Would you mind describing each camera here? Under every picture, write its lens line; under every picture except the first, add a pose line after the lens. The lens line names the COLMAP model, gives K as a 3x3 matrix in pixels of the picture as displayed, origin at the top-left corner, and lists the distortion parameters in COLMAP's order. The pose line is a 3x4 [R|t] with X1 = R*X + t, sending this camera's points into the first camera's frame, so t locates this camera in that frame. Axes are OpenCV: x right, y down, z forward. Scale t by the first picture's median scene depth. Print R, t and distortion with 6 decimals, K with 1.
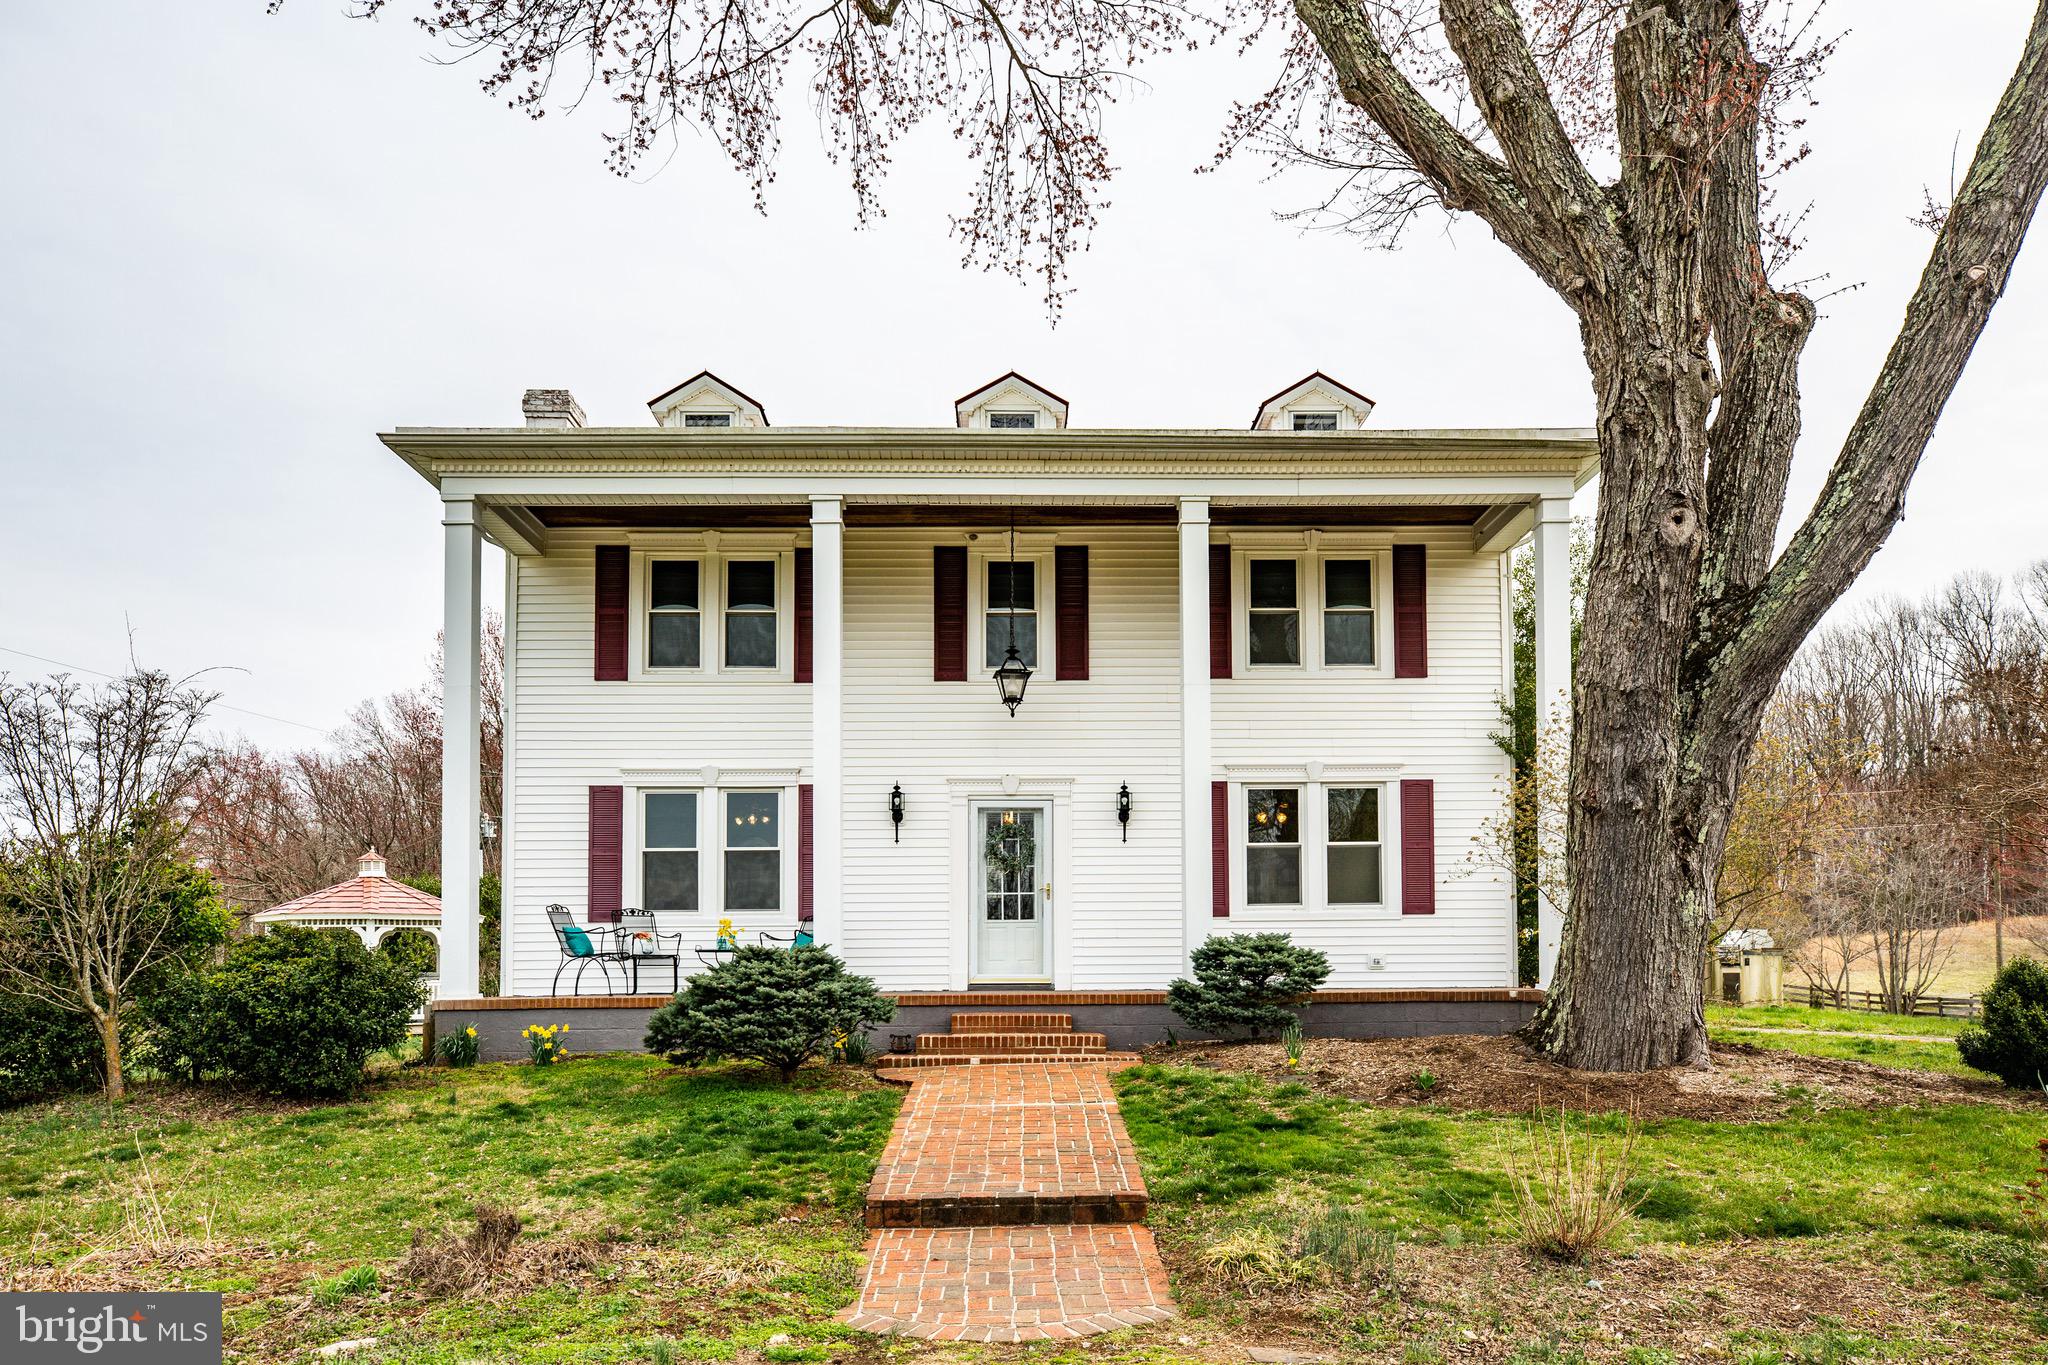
lens RADIAL K [[1546.8, 0, 1045.8], [0, 1546.8, 784.5], [0, 0, 1]] dist [0.003388, 0.002588]
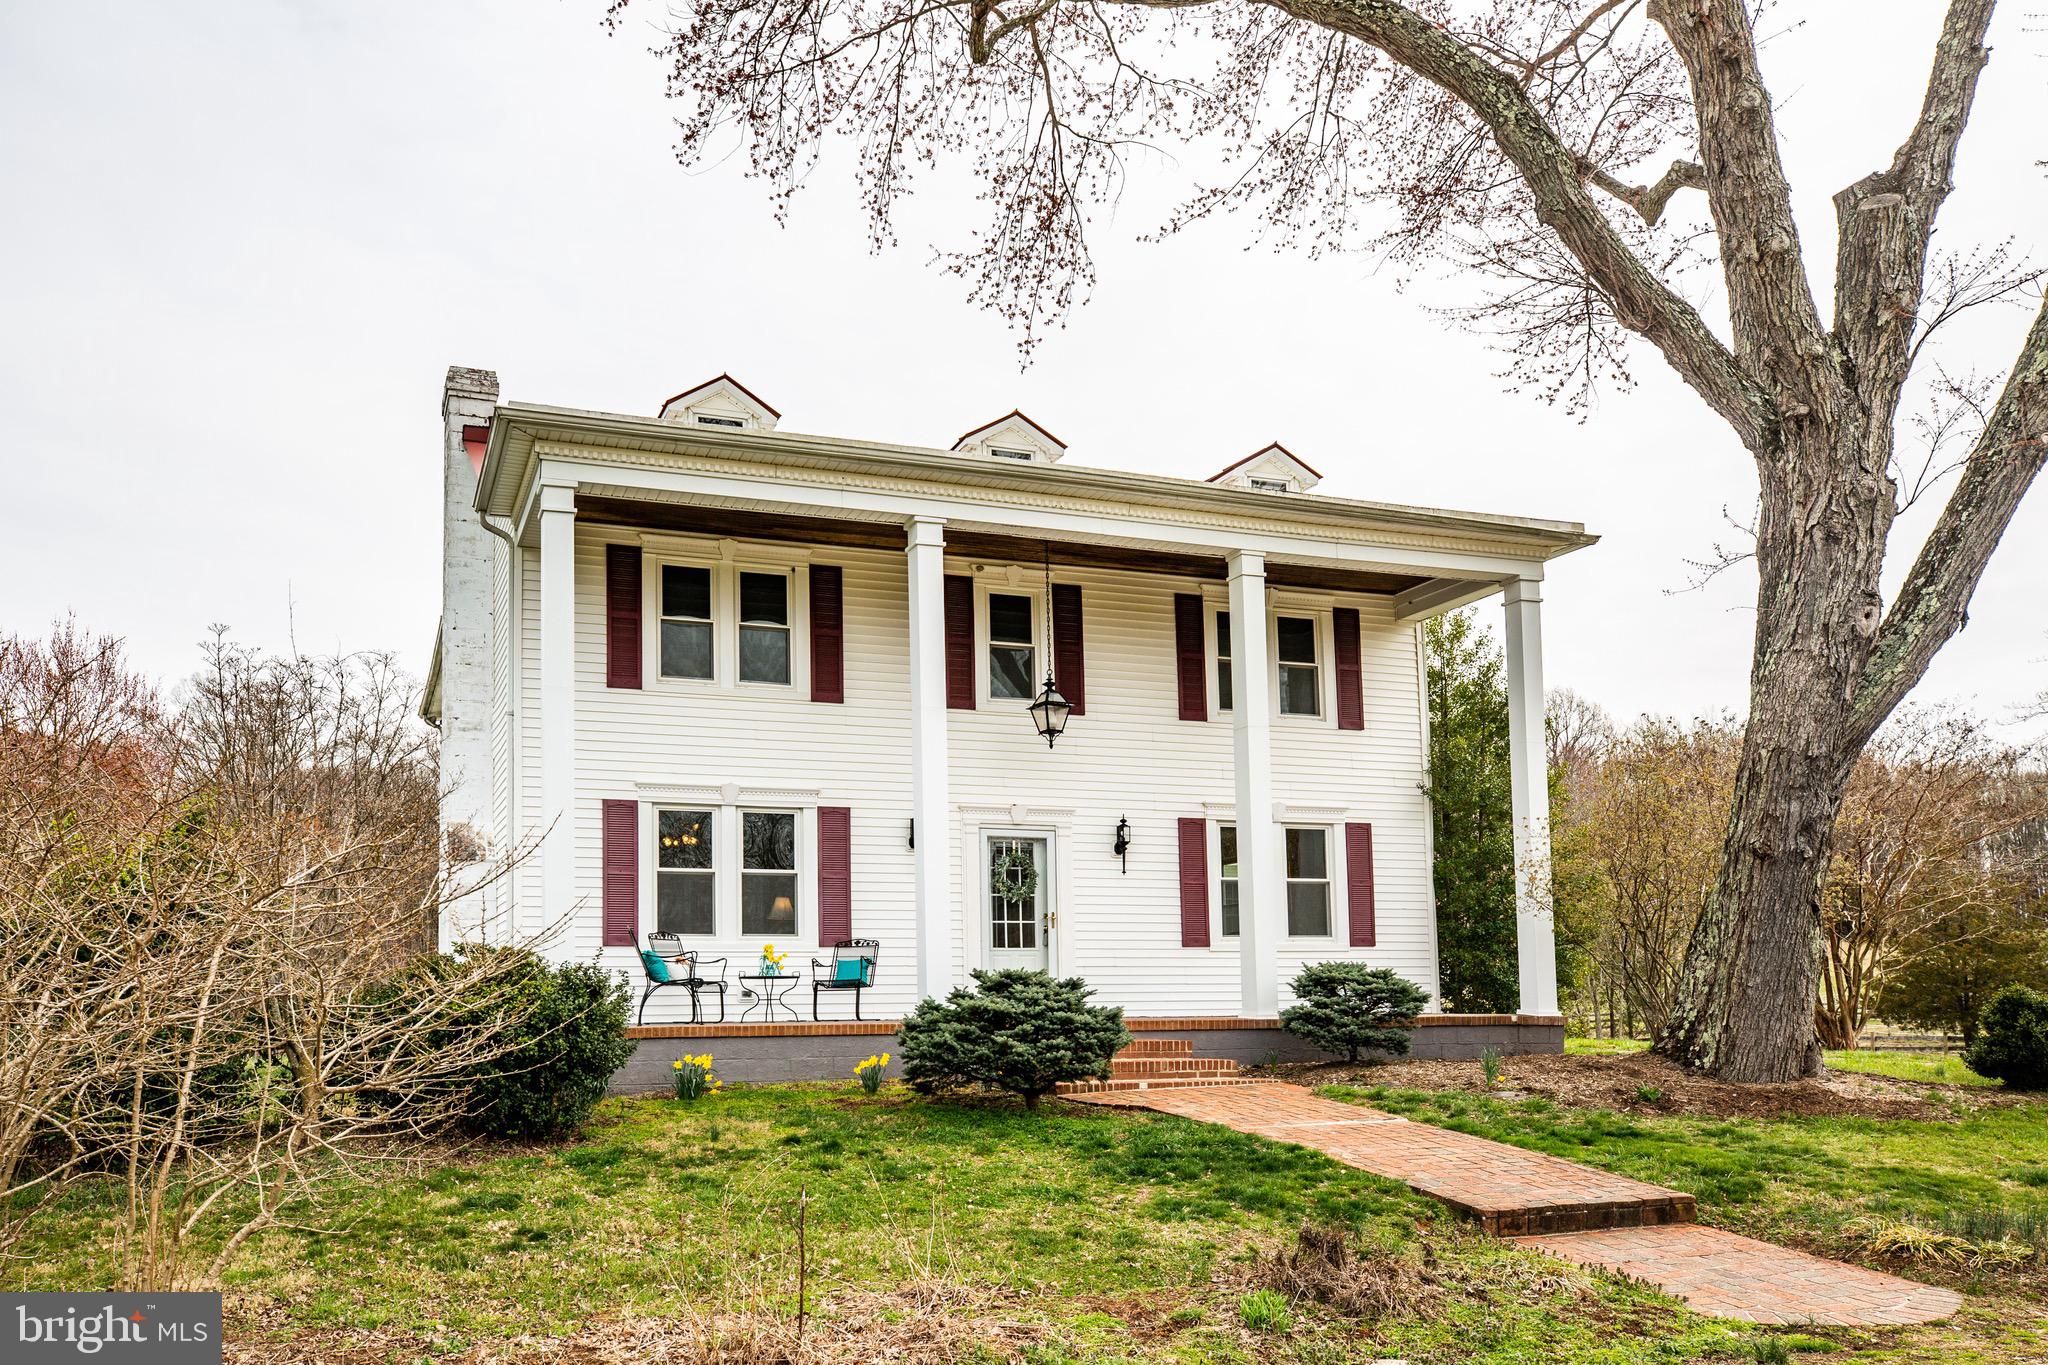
lens RADIAL K [[1529.7, 0, 1023.4], [0, 1529.7, 764.3], [0, 0, 1]] dist [0.006155, -0.000540]
pose [[0.952554, 0.045676, 0.300924, -0.335912], [-0.034881, 0.998544, -0.041152, 0.008932], [-0.302366, 0.028703, 0.952760, 0.043649]]
